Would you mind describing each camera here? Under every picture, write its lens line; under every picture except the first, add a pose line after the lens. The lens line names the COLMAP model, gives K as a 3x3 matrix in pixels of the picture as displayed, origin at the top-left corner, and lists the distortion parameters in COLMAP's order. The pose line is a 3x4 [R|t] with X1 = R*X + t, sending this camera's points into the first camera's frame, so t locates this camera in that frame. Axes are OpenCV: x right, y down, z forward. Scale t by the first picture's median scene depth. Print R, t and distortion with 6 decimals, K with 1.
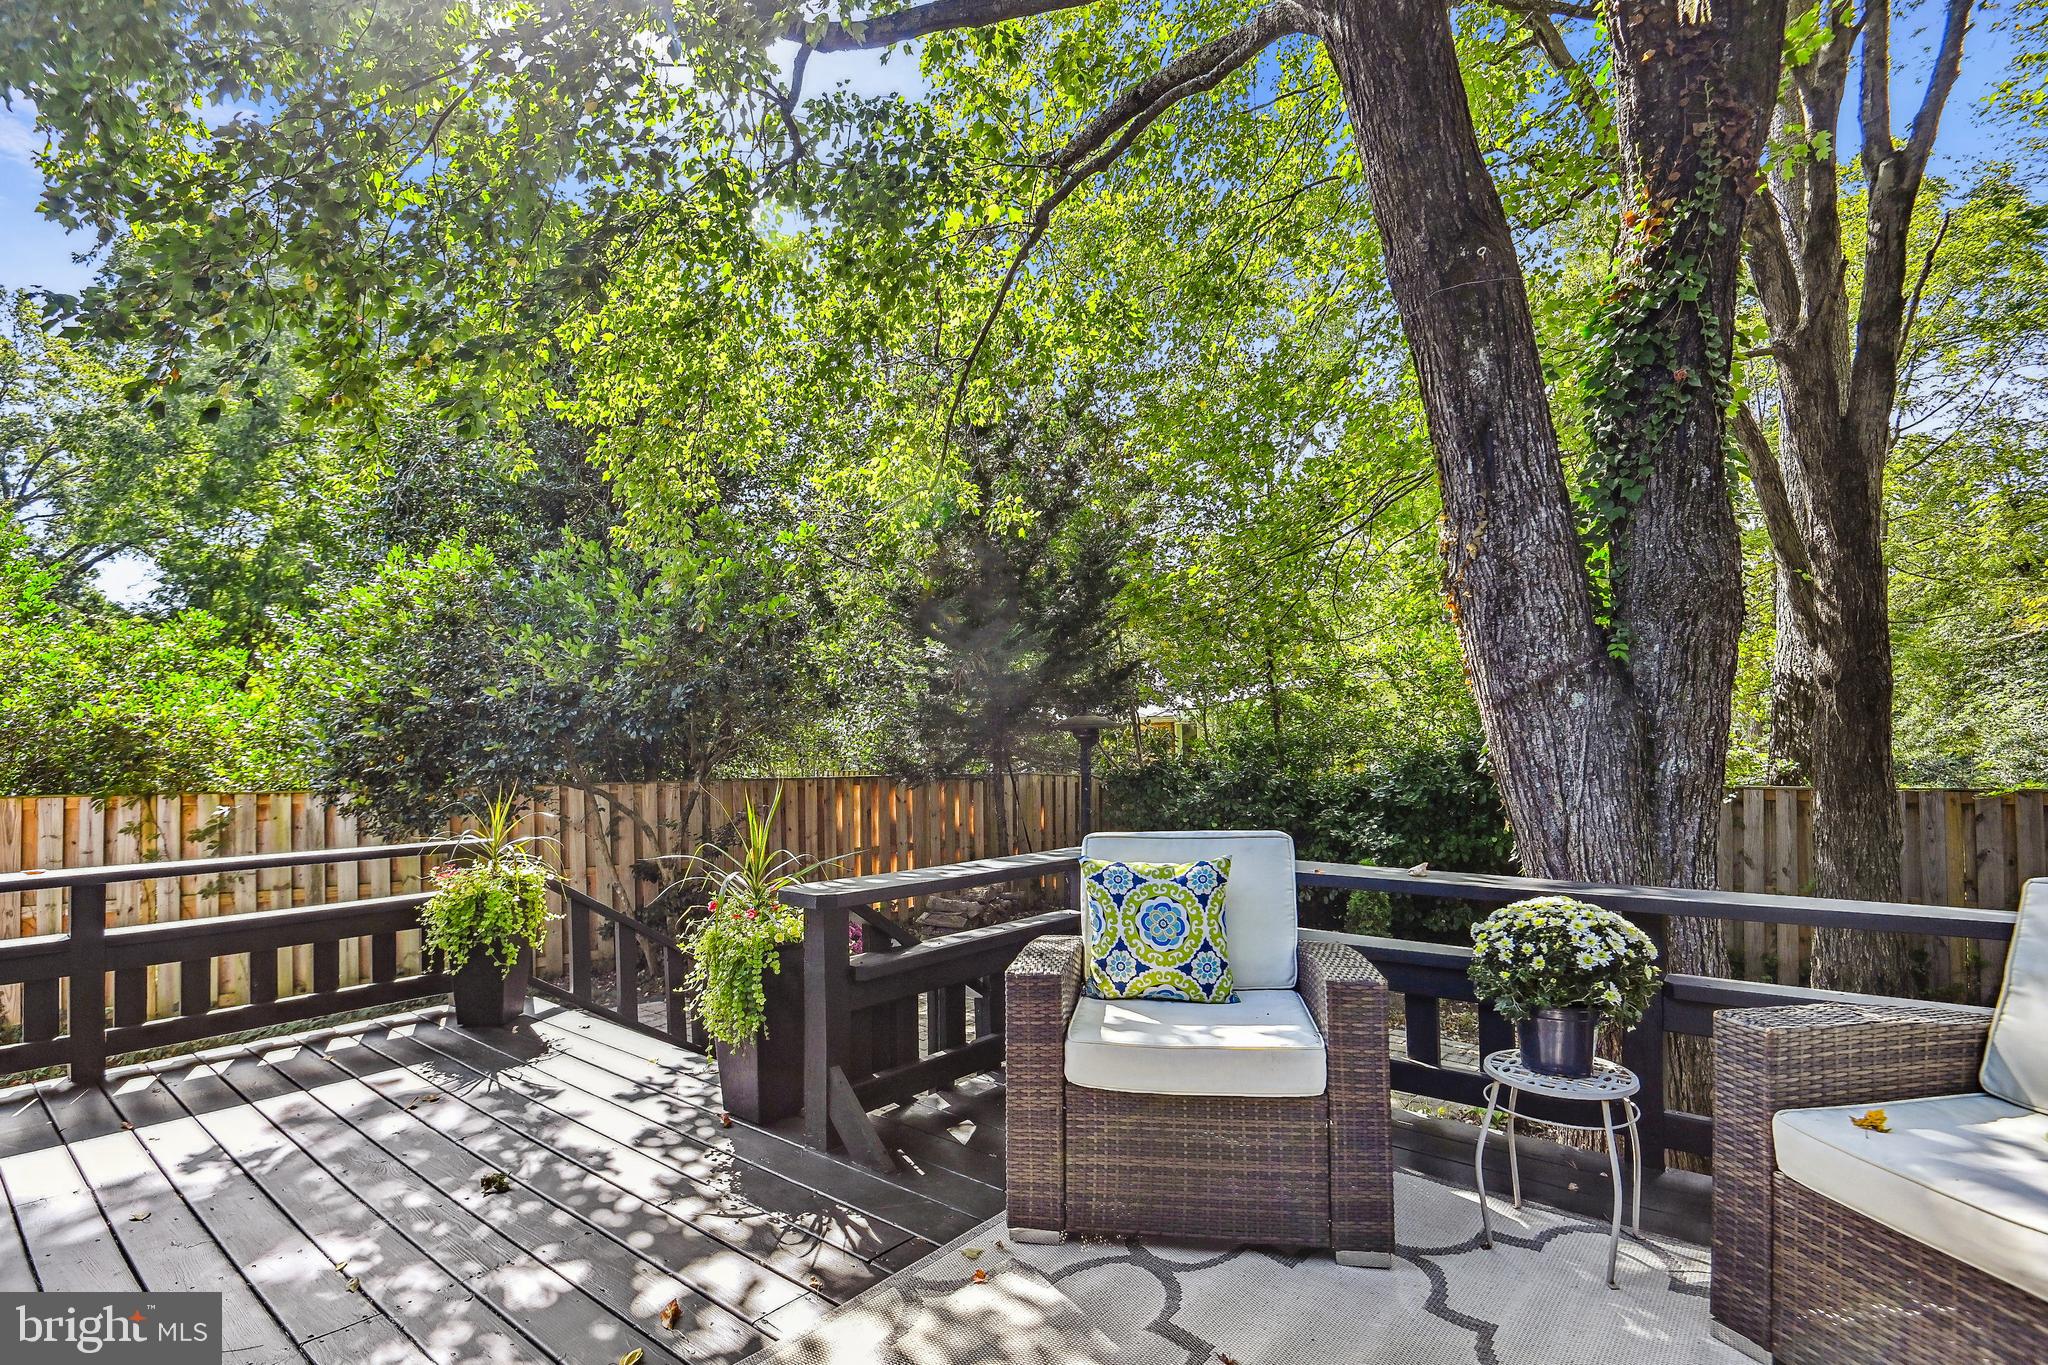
lens RADIAL K [[976.6, 0, 1014.5], [0, 976.6, 737.5], [0, 0, 1]] dist [-0.000025, -0.023439]
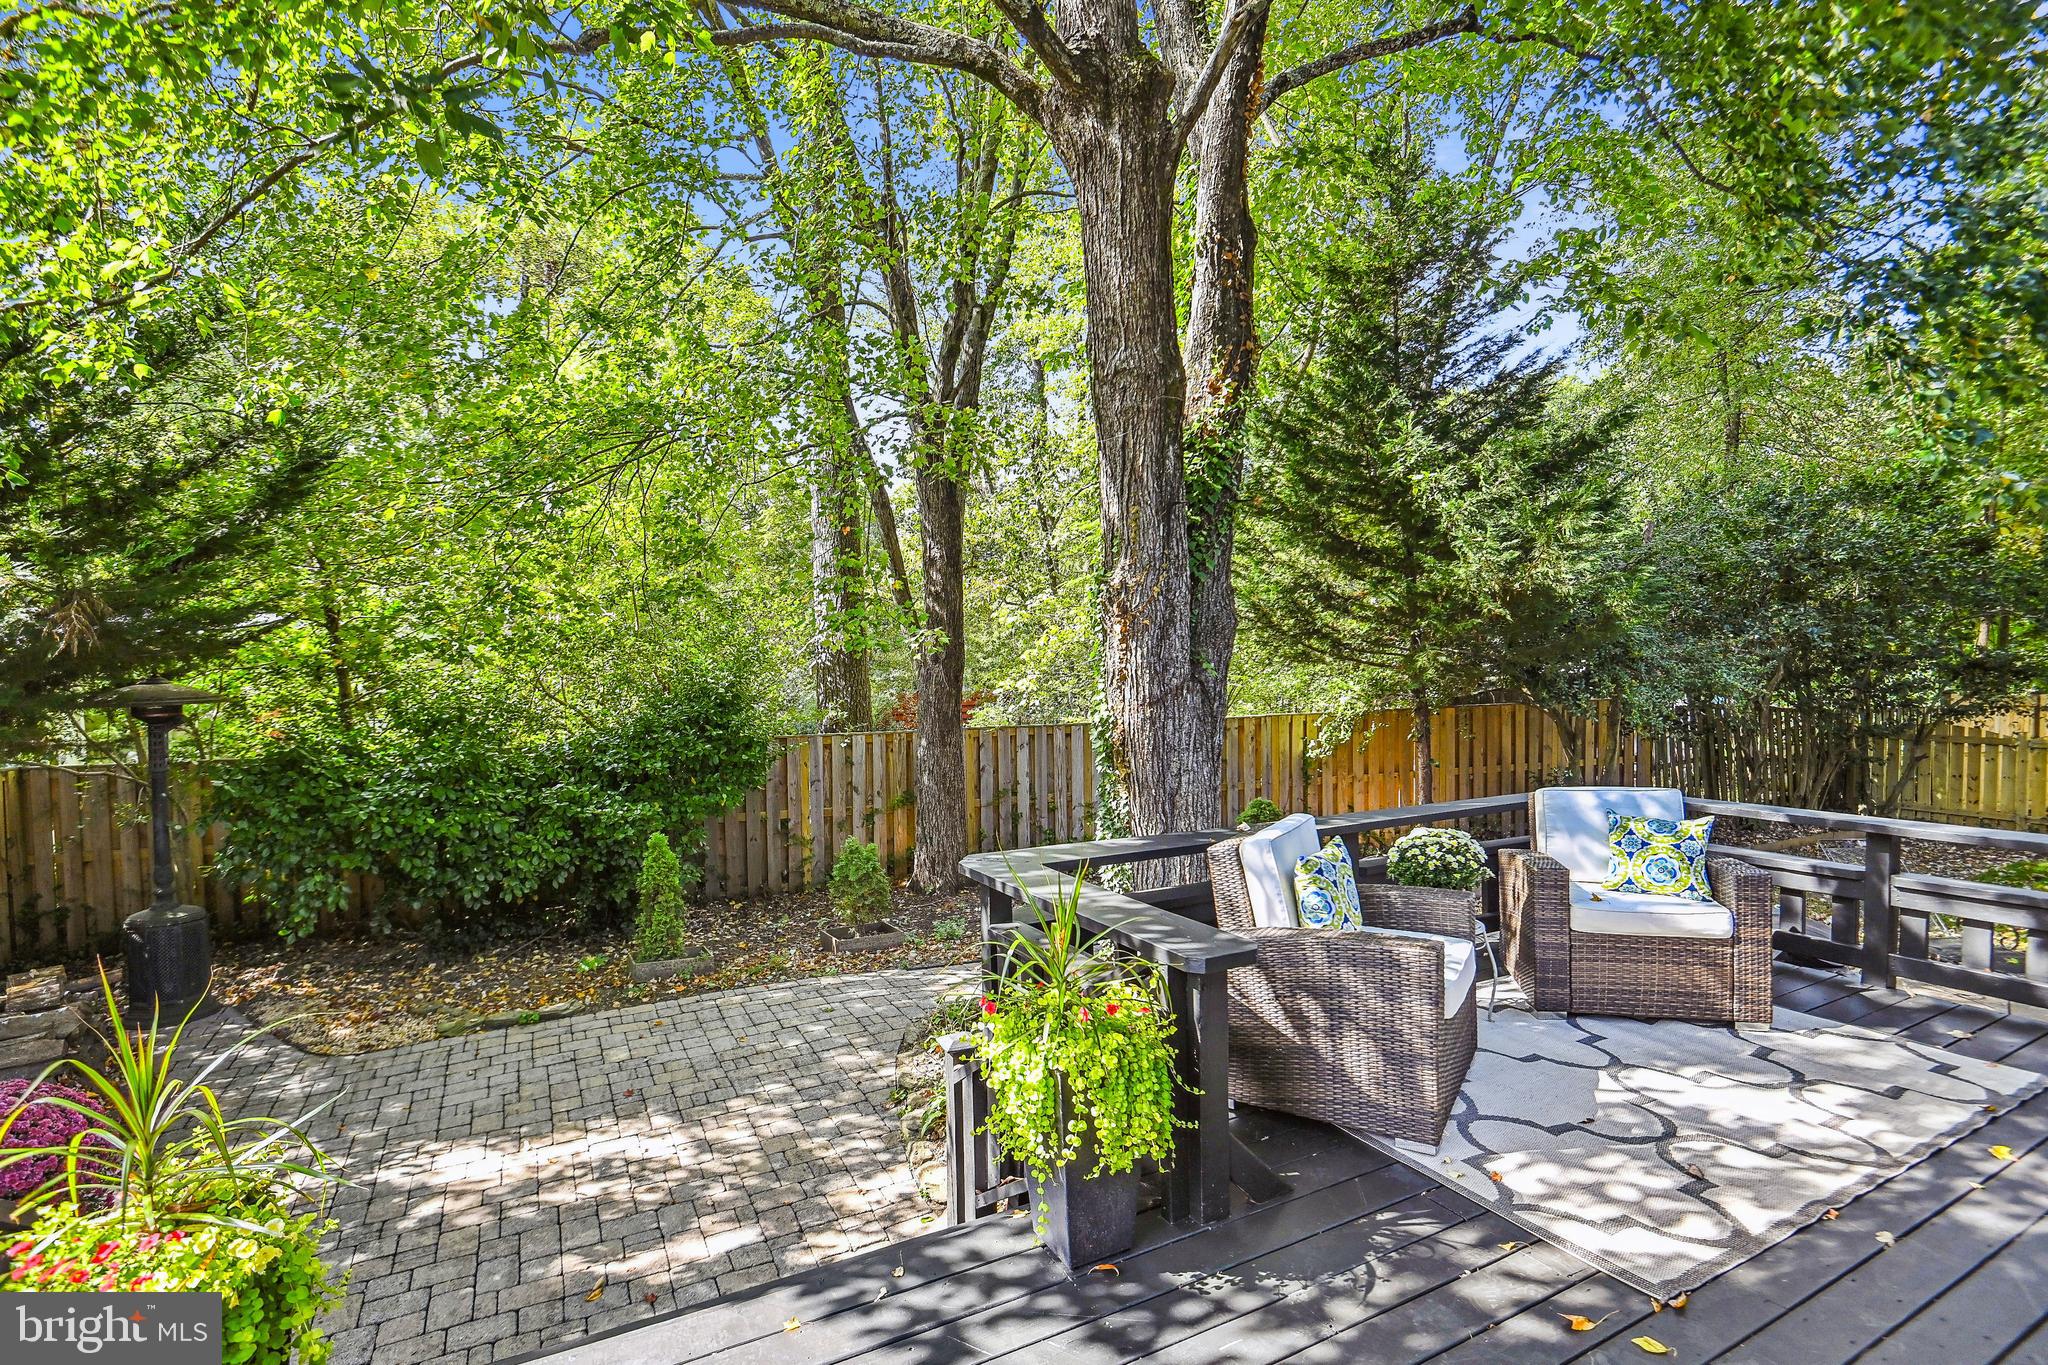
lens RADIAL K [[971.9, 0, 1010.4], [0, 971.9, 702.0], [0, 0, 1]] dist [-0.020251, -0.000822]
pose [[0.391528, -0.032457, 0.919594, -0.430007], [-0.000123, 0.999376, 0.035326, -0.044336], [-0.920166, -0.013944, 0.391279, 0.313682]]
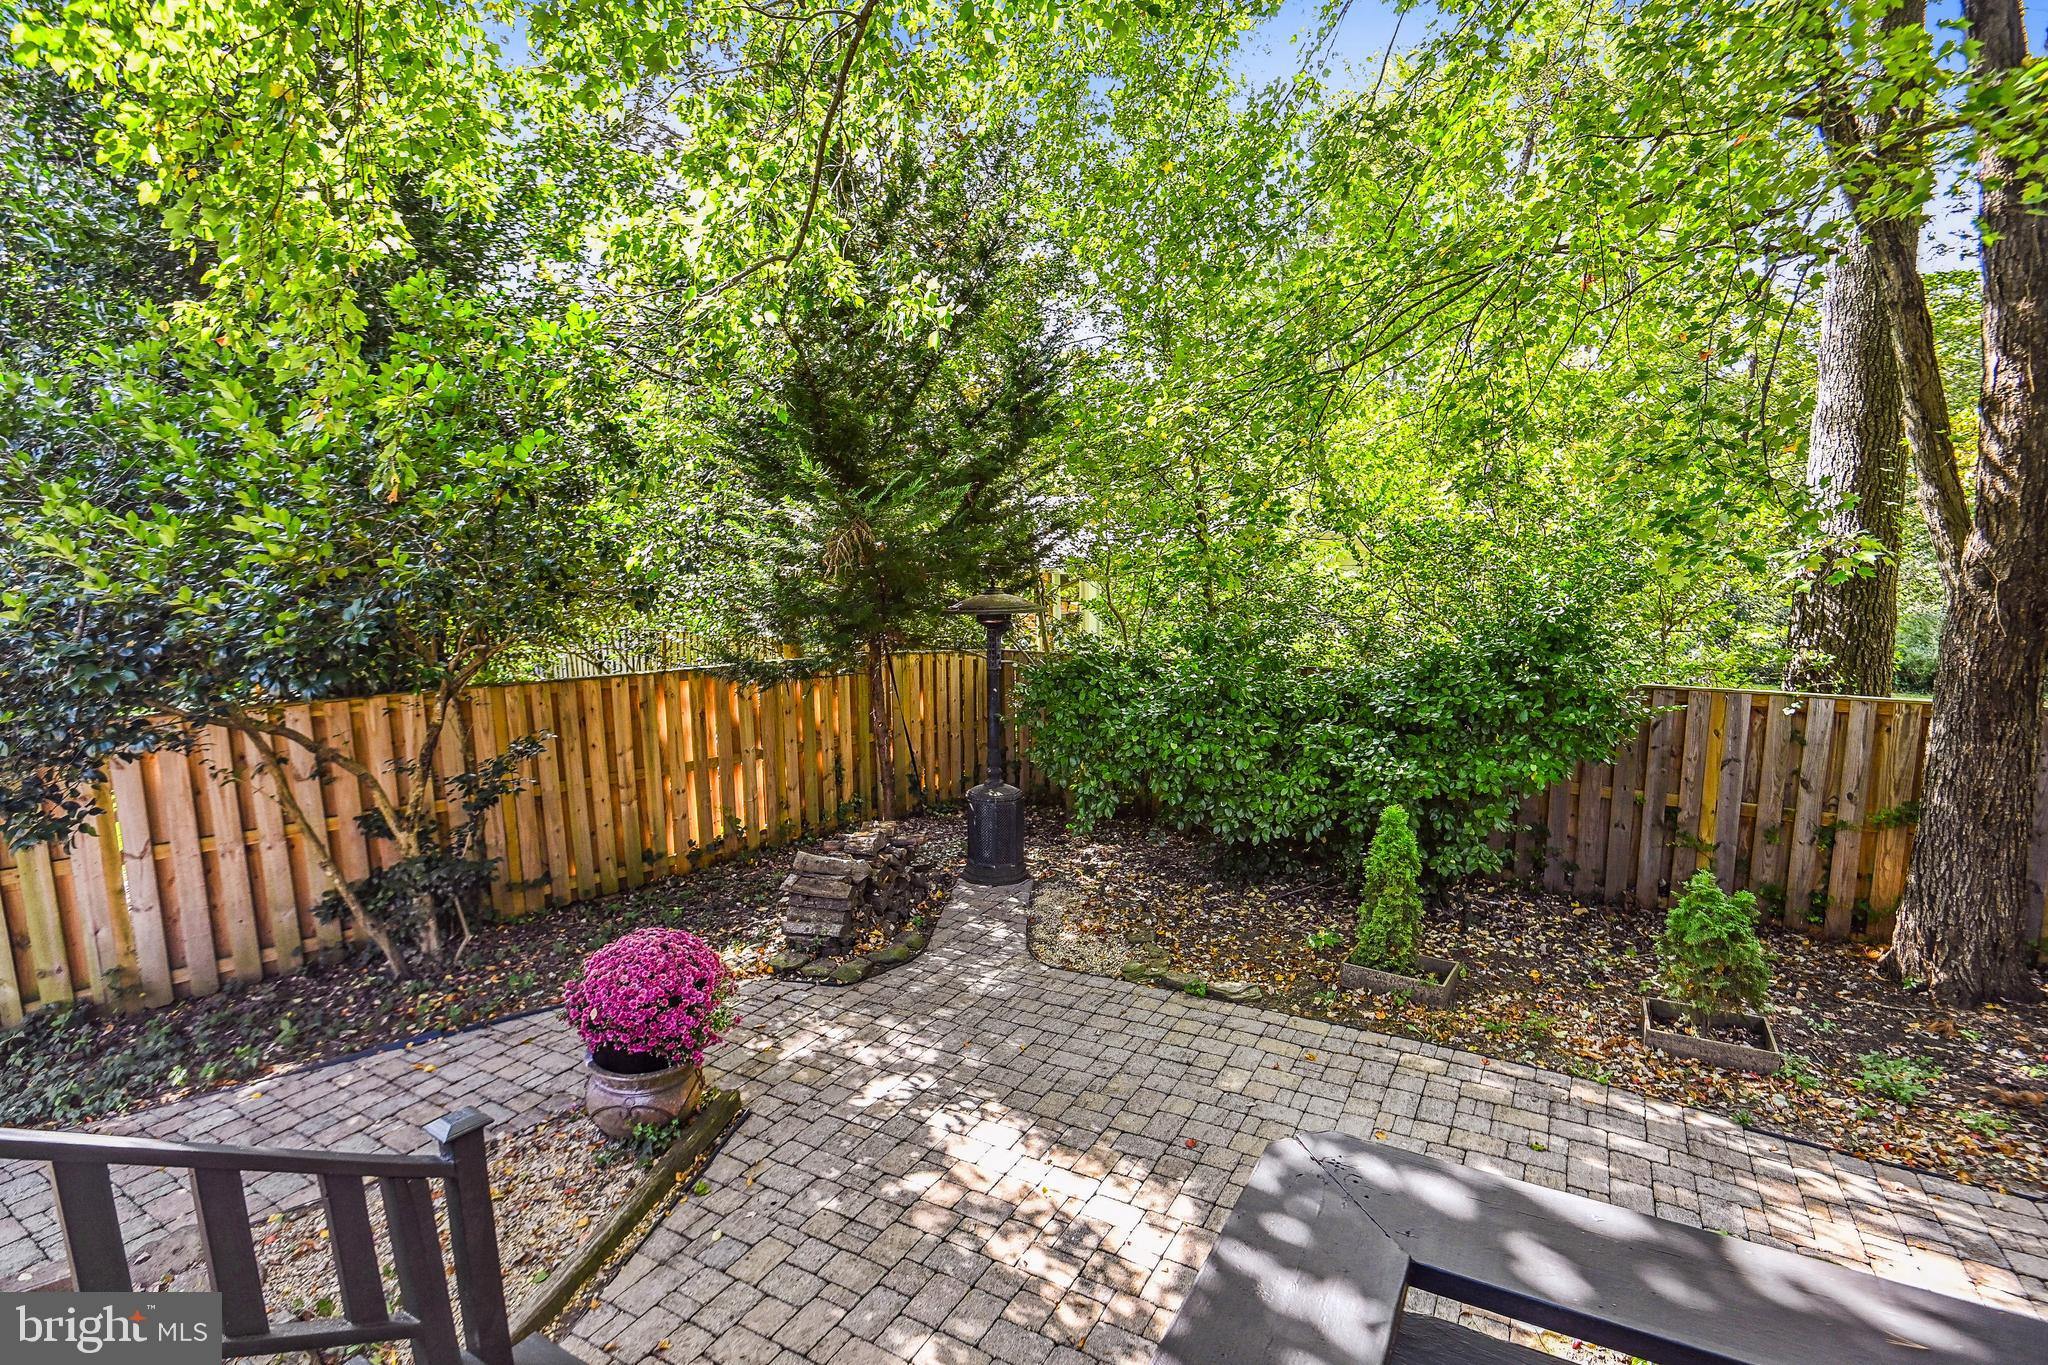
lens RADIAL K [[971.9, 0, 1010.4], [0, 971.9, 702.0], [0, 0, 1]] dist [-0.020251, -0.000822]
pose [[0.985774, -0.024222, 0.166323, -0.060065], [-0.000504, 0.989131, 0.147038, -0.070087], [-0.168077, -0.145030, 0.975047, 0.356487]]
